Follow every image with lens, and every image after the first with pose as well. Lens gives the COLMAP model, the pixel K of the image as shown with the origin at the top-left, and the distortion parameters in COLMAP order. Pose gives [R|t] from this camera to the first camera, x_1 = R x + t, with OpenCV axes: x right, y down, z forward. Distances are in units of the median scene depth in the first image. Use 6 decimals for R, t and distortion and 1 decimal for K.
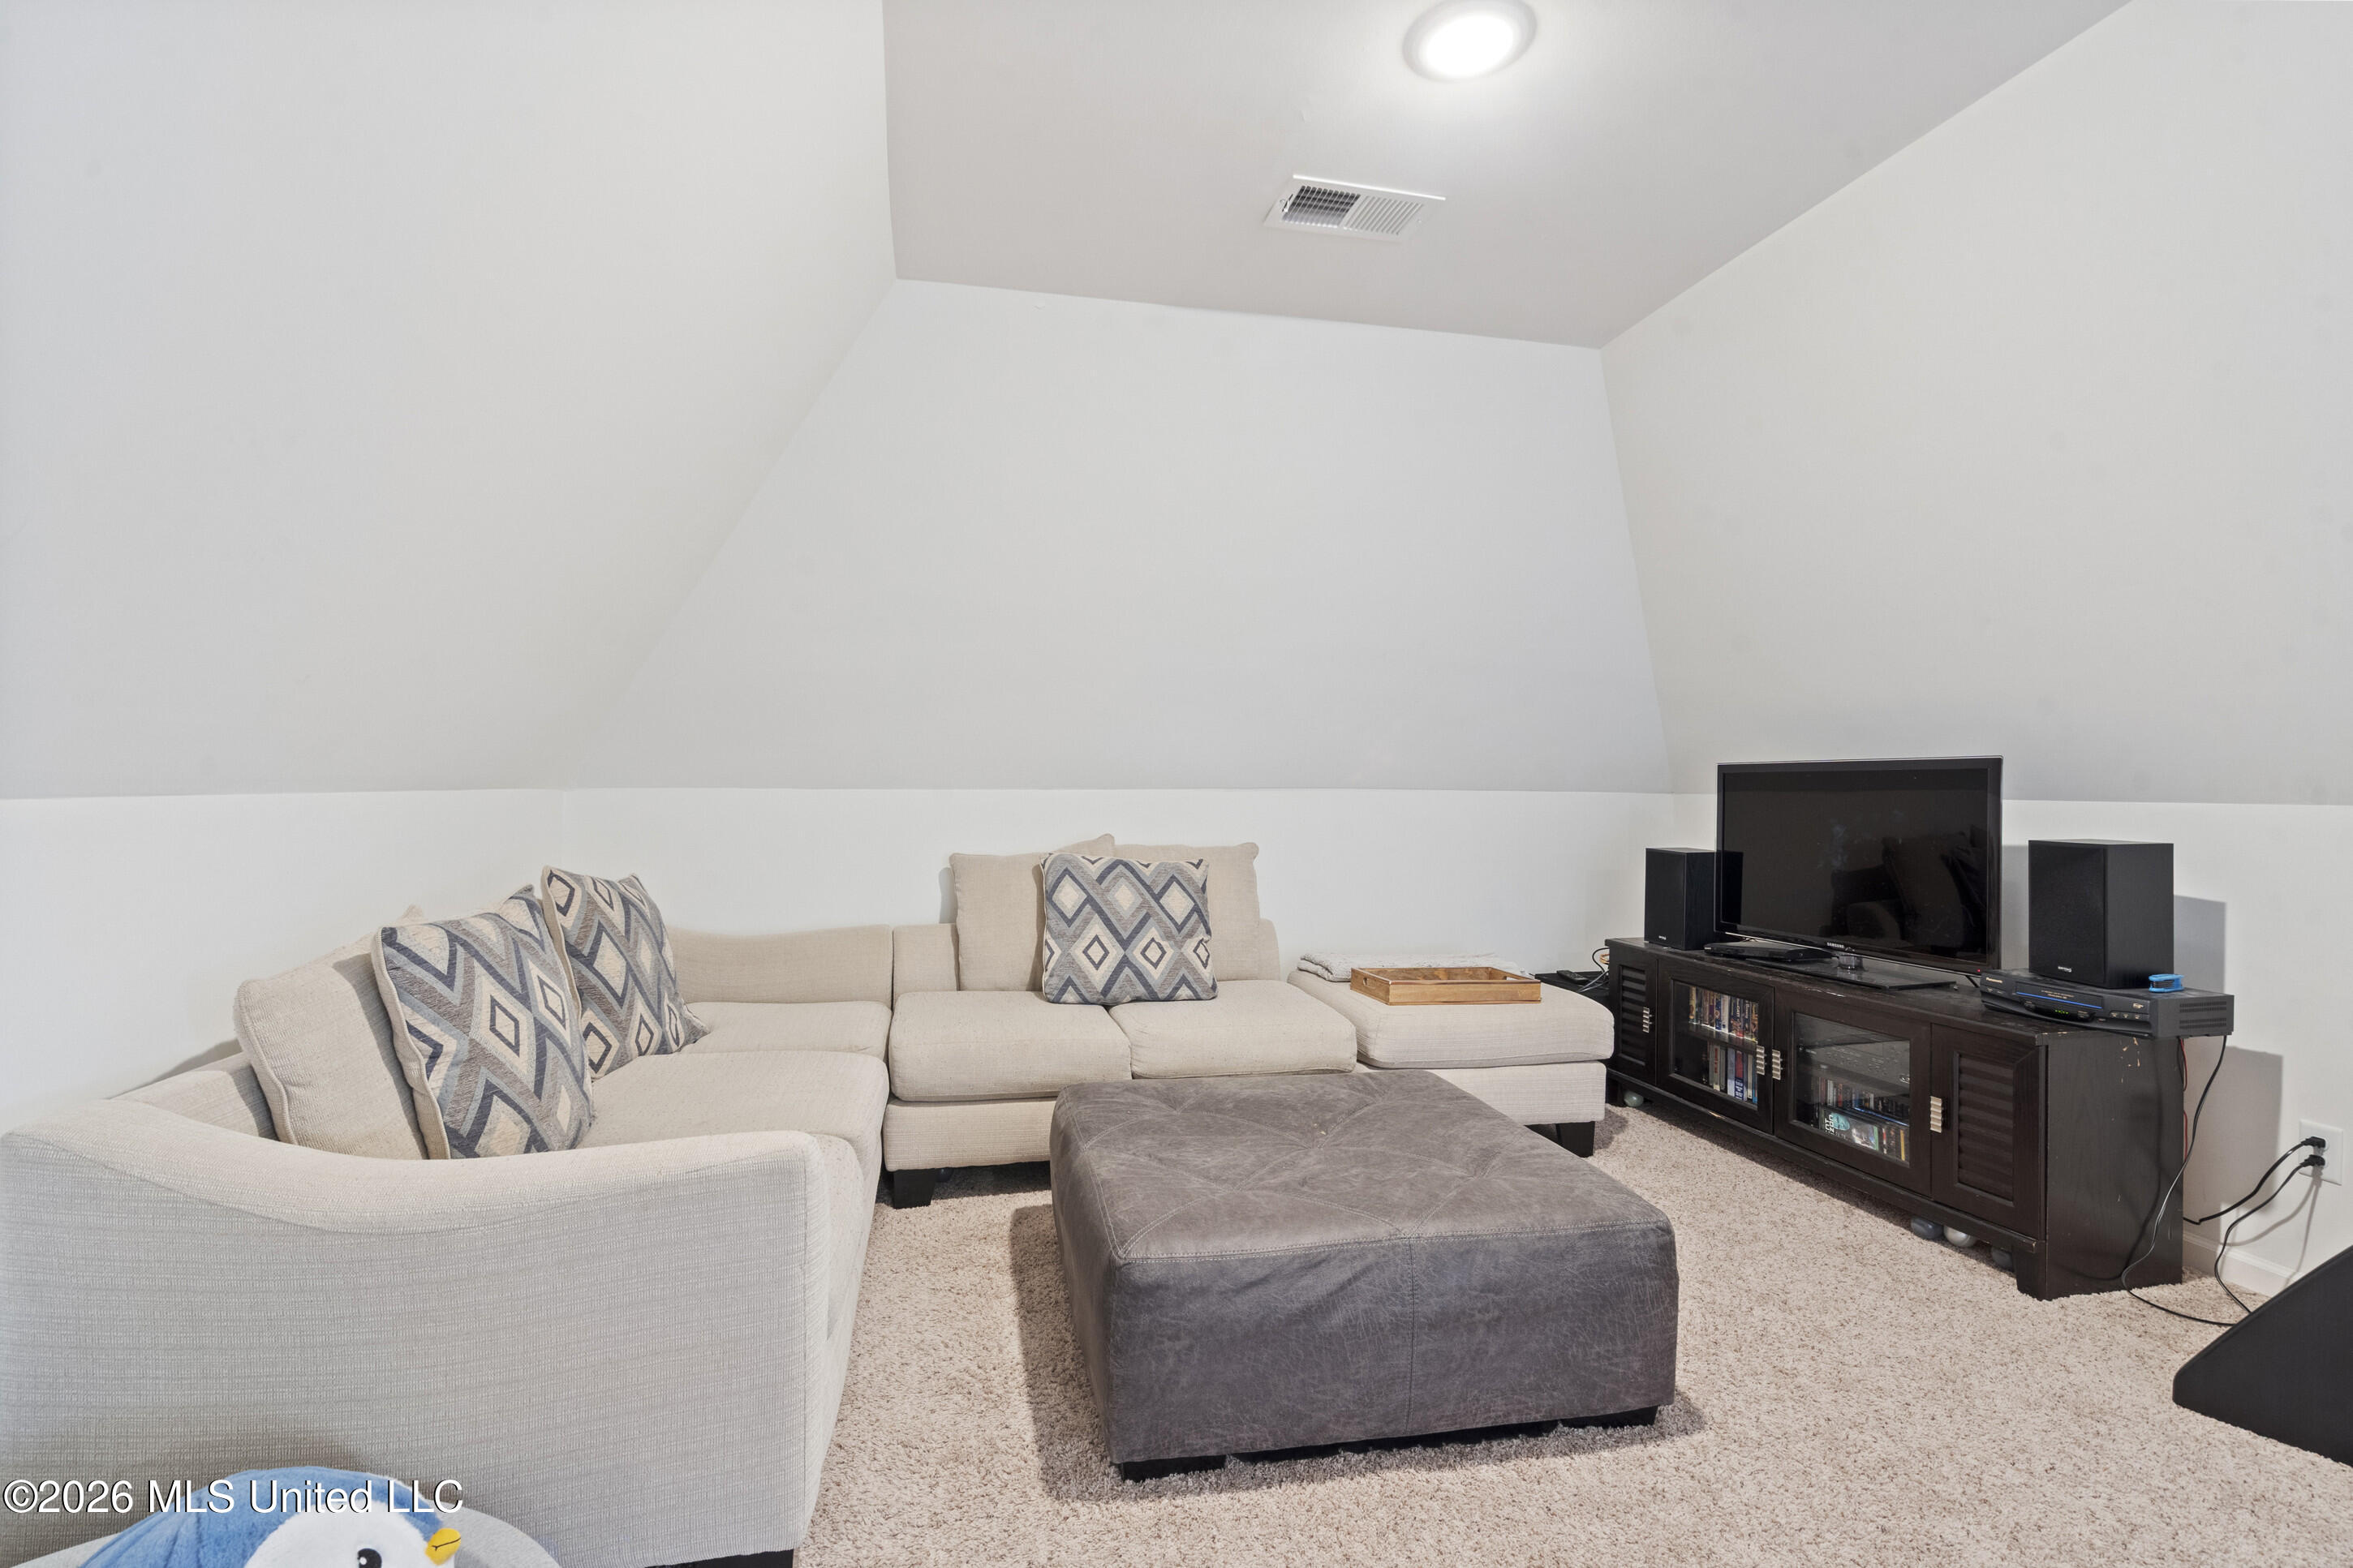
lens RADIAL K [[1077.5, 0, 1172.2], [0, 1077.5, 785.7], [0, 0, 1]] dist [-0.002217, 0.000042]
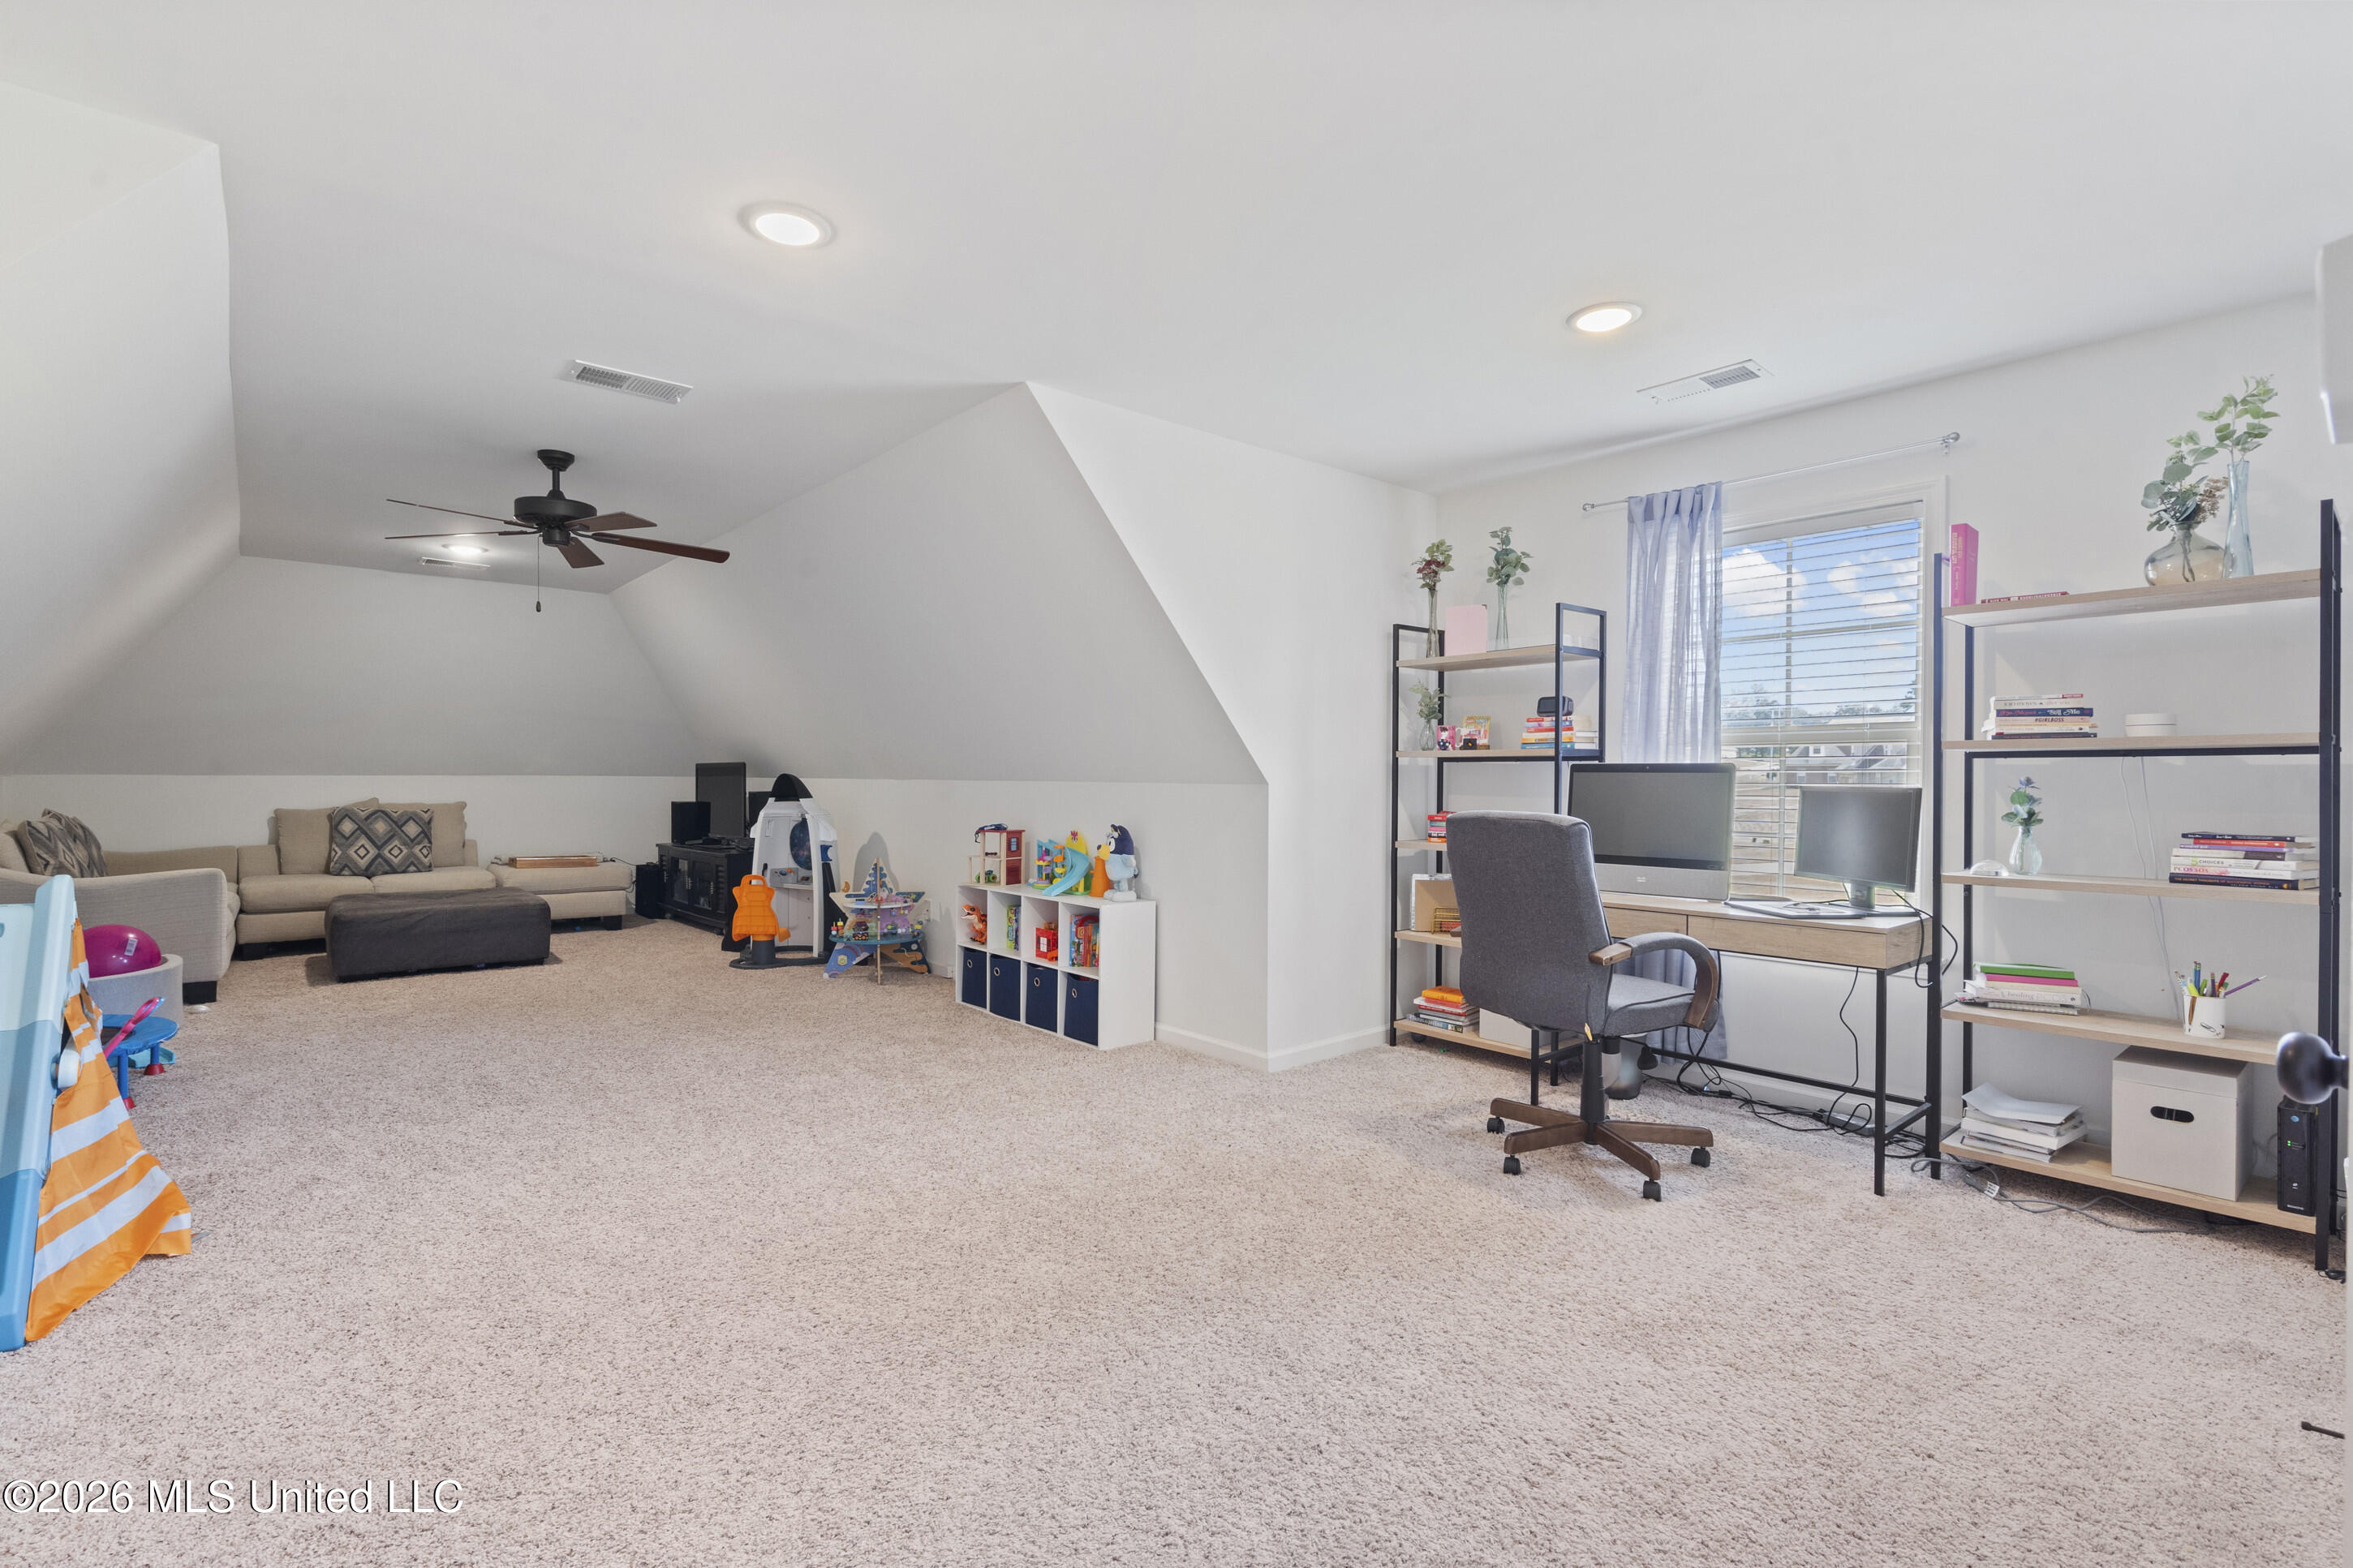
lens RADIAL K [[1077.5, 0, 1175.4], [0, 1077.5, 787.7], [0, 0, 1]] dist [-0.002217, 0.000042]
pose [[0.883857, -0.006508, 0.467712, 0.344544], [0.001666, 0.999941, 0.010766, 0.007837], [-0.467754, -0.008736, 0.883815, -1.575707]]
